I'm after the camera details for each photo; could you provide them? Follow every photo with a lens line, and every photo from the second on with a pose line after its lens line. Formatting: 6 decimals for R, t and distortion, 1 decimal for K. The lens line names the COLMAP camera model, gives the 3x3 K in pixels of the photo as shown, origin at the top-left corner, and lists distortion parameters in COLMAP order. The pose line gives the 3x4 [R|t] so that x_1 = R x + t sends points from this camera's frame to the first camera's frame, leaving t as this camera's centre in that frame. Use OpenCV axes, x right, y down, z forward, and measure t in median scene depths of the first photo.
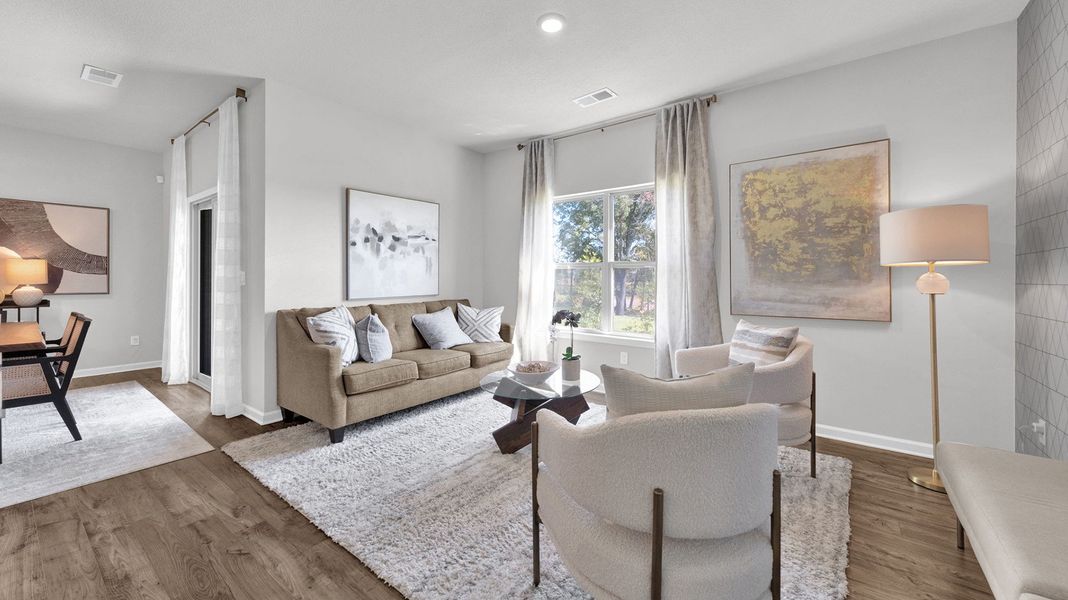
lens RADIAL K [[403.5, 0, 545.5], [0, 403.5, 287.1], [0, 0, 1]] dist [0.003735, -0.001591]
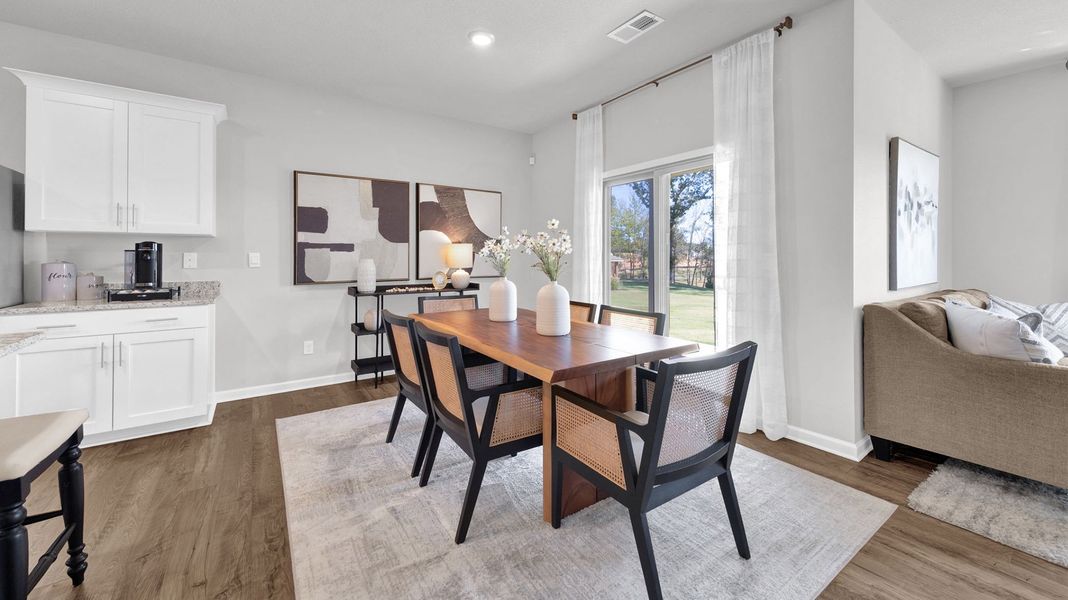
lens RADIAL K [[403.5, 0, 527.3], [0, 403.5, 254.5], [0, 0, 1]] dist [0.003735, -0.001591]
pose [[0.952651, -0.011889, -0.303834, -0.984371], [0.002828, 0.999539, -0.030245, -0.013214], [0.304053, 0.027954, 0.952245, 0.103986]]
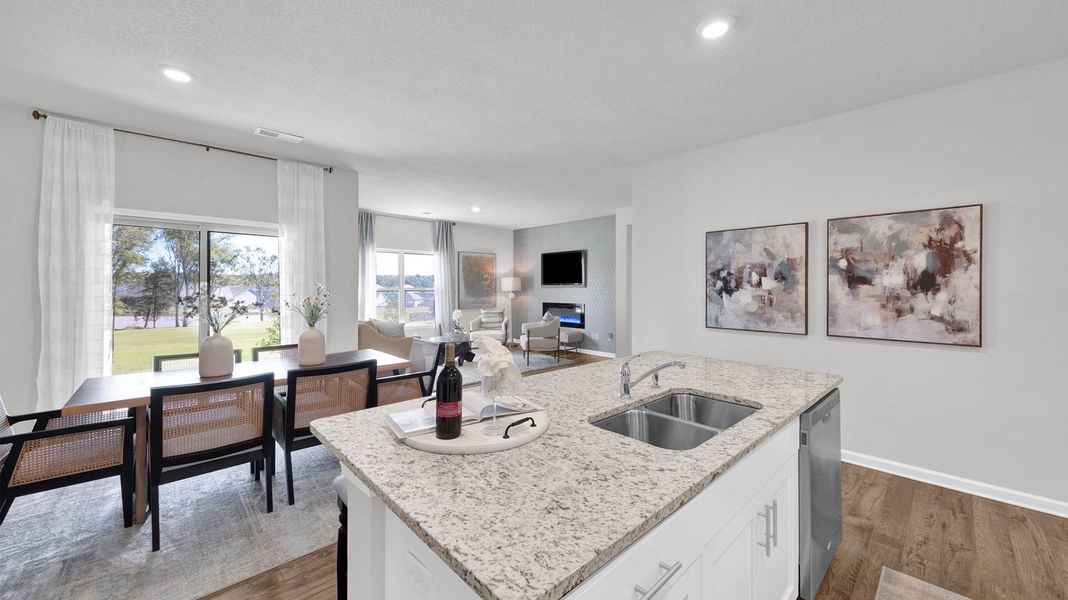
lens RADIAL K [[403.5, 0, 554.8], [0, 403.5, 301.9], [0, 0, 1]] dist [0.003735, -0.001591]
pose [[0.148304, -0.043709, 0.987975, -1.982368], [0.017619, 0.998981, 0.041551, -0.074058], [-0.988785, 0.011245, 0.148923, 0.004082]]
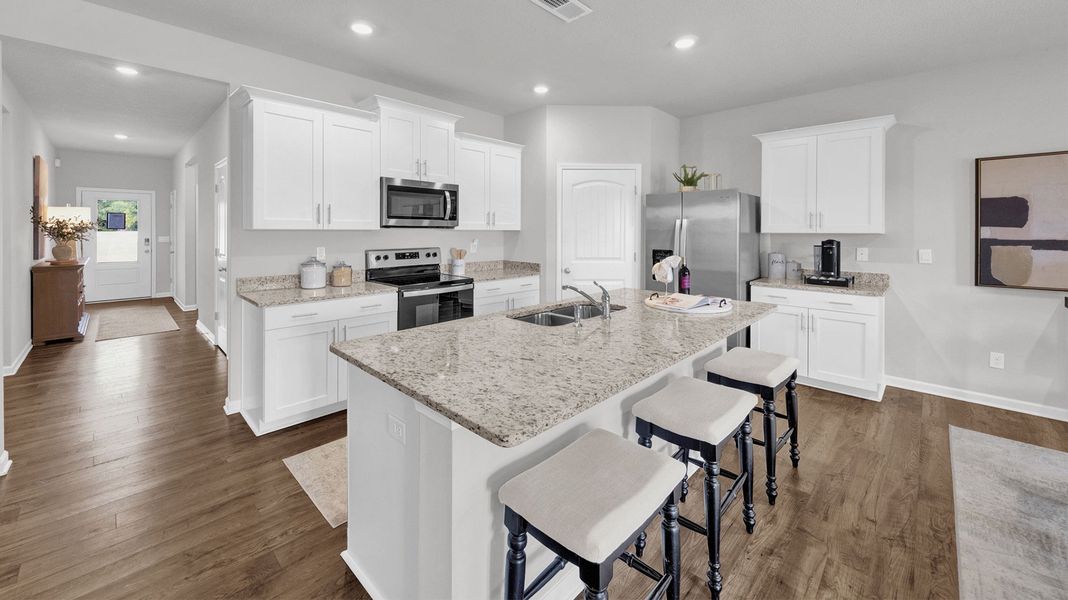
lens RADIAL K [[403.5, 0, 542.5], [0, 403.5, 233.3], [0, 0, 1]] dist [0.003735, -0.001591]
pose [[-0.099624, -0.002958, -0.995021, -0.844759], [-0.022939, 0.999737, -0.000675, -0.065060], [0.994761, 0.022758, -0.099666, 0.009482]]
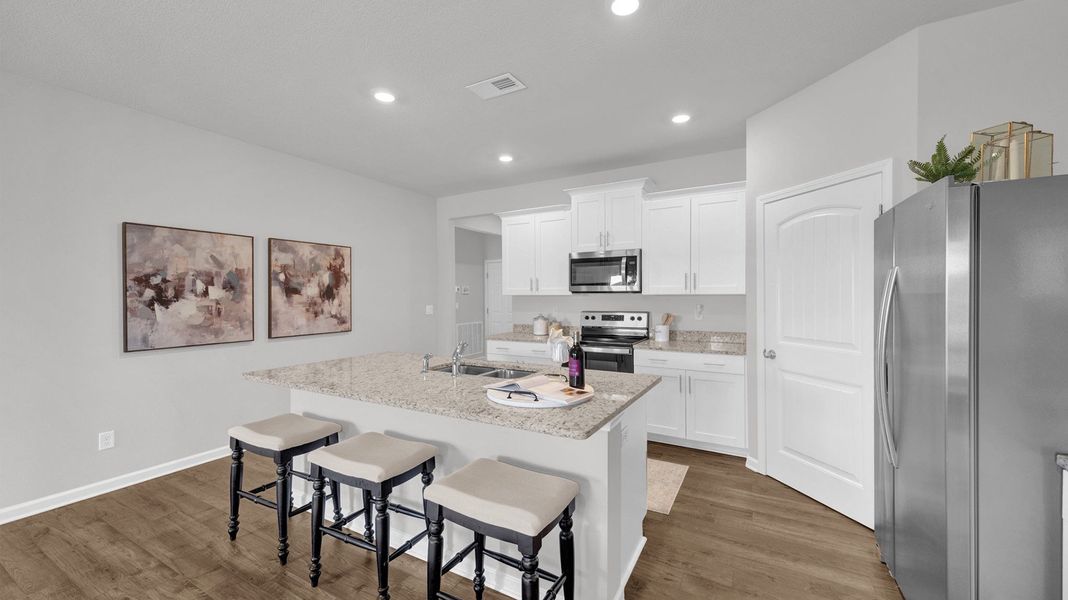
lens RADIAL K [[403.5, 0, 534.3], [0, 403.5, 304.4], [0, 0, 1]] dist [0.003735, -0.001591]
pose [[-0.992409, -0.000943, -0.122979, -1.502239], [-0.006059, 0.999131, 0.041234, -0.086330], [0.122833, 0.041666, -0.991552, 0.720372]]
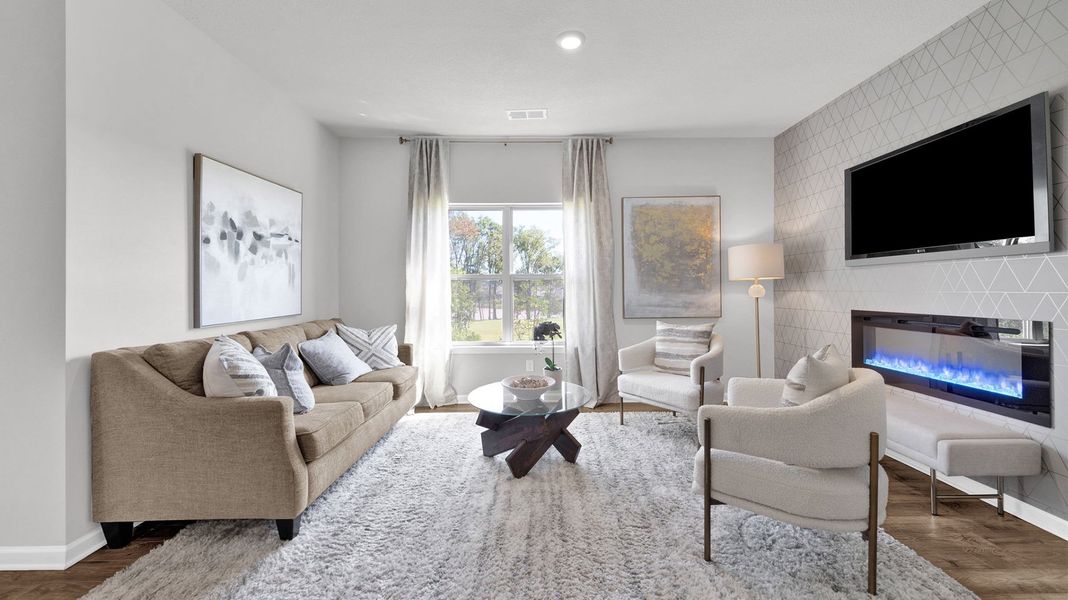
lens RADIAL K [[403.5, 0, 537.1], [0, 403.5, 297.7], [0, 0, 1]] dist [0.003735, -0.001591]
pose [[0.793549, -0.020610, 0.608157, -0.493694], [0.022420, 0.999738, 0.004627, -0.007194], [-0.608093, 0.009963, 0.793804, 0.176902]]
